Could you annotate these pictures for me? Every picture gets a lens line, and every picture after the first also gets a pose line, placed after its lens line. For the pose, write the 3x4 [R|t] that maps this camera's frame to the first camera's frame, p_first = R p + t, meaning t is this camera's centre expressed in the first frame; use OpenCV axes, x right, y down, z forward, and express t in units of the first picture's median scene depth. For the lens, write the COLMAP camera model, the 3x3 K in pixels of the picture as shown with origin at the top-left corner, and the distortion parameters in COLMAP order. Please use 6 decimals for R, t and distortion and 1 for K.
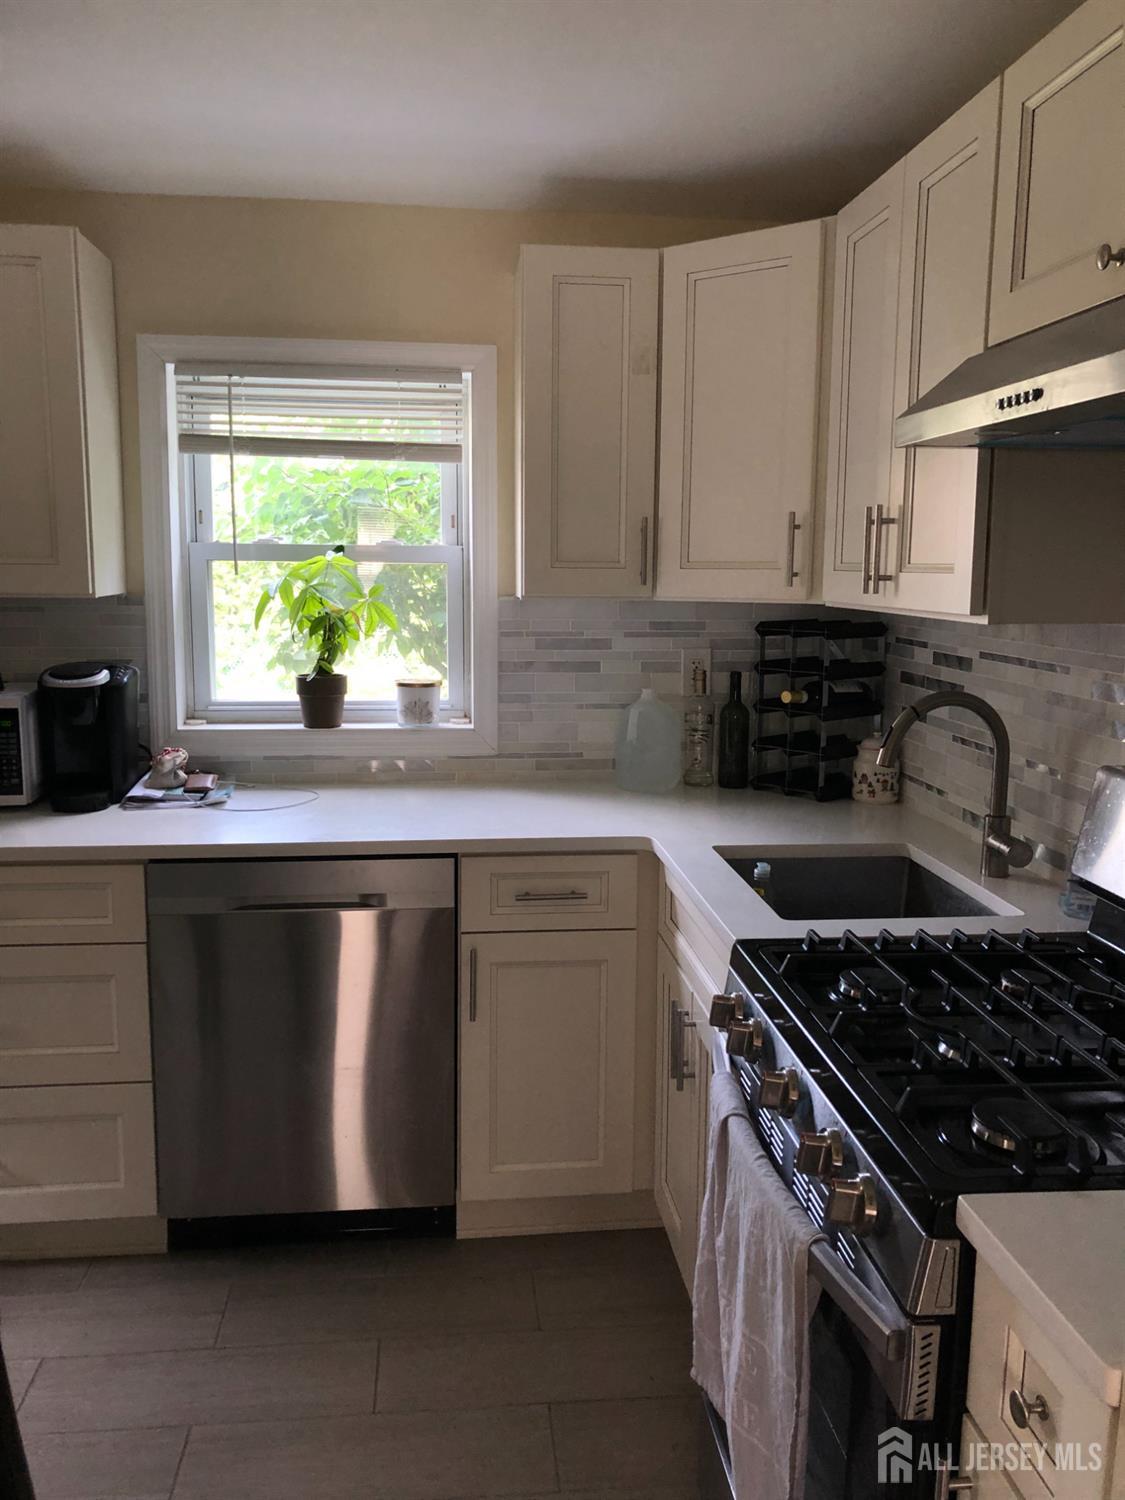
lens RADIAL K [[1196.3, 0, 574.1], [0, 1196.3, 761.4], [0, 0, 1]] dist [0.015531, -0.032575]
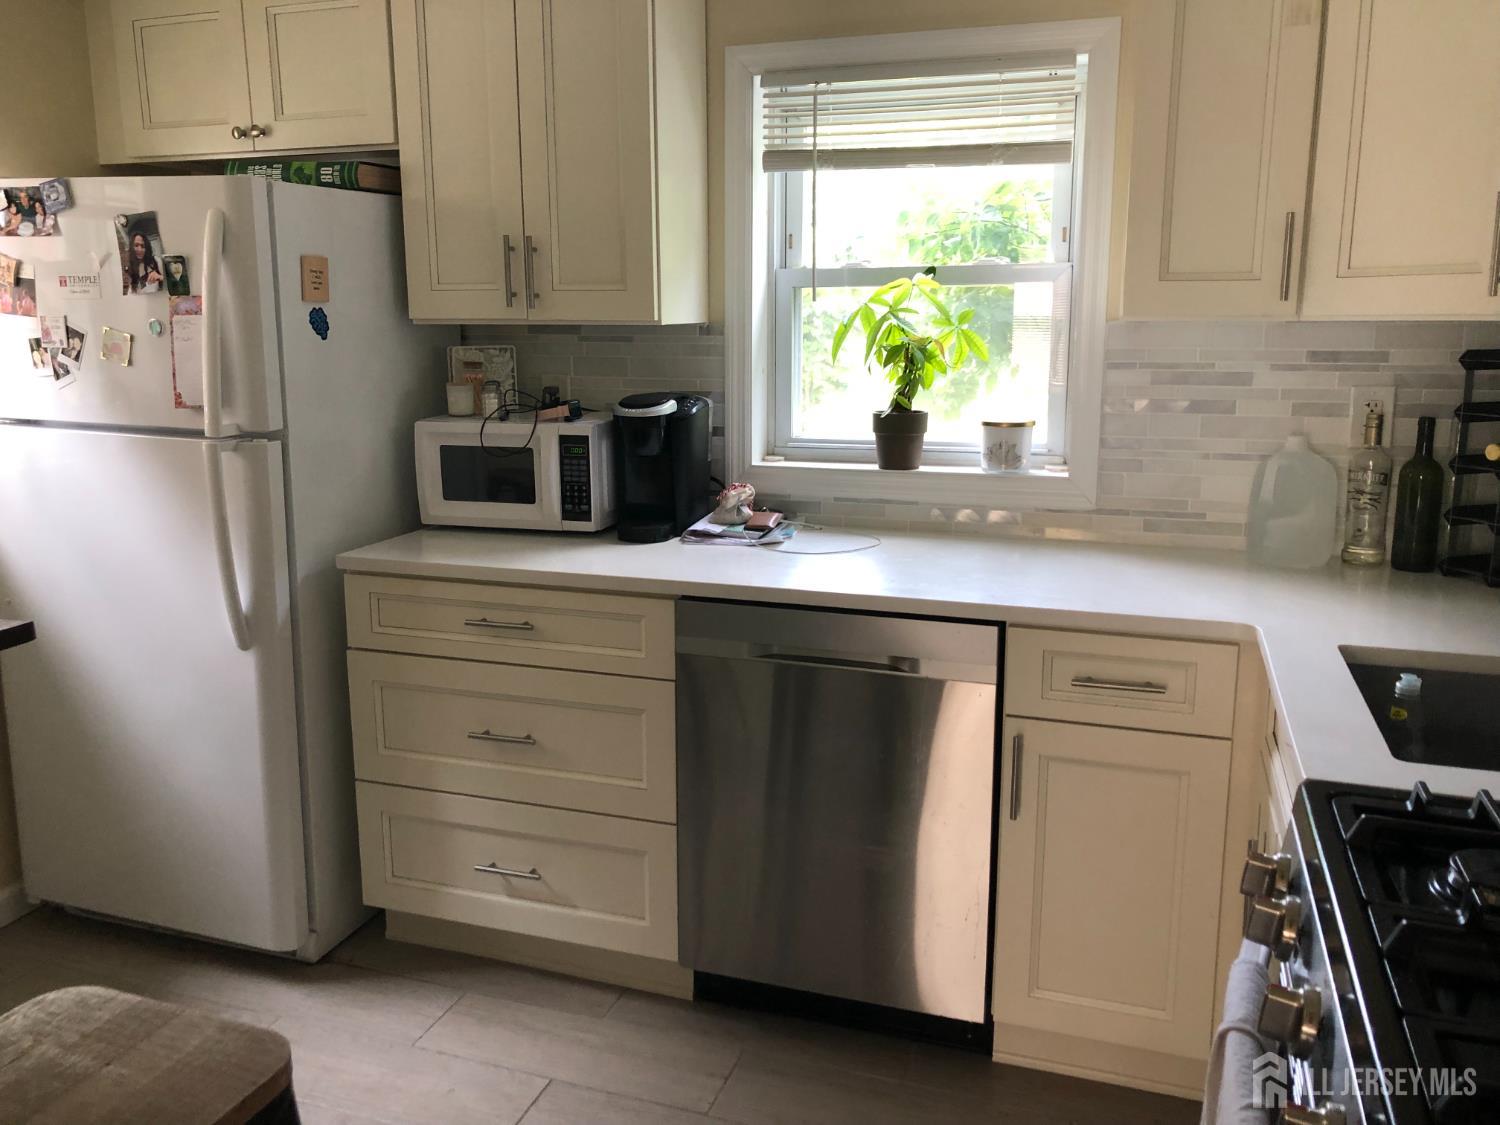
lens RADIAL K [[1196.3, 0, 739.1], [0, 1196.3, 547.6], [0, 0, 1]] dist [0.015531, -0.032575]
pose [[0.895123, 0.070017, -0.440286, 0.092402], [-0.057972, 0.997486, 0.040764, 0.001279], [0.442033, -0.010965, 0.896932, 0.140903]]
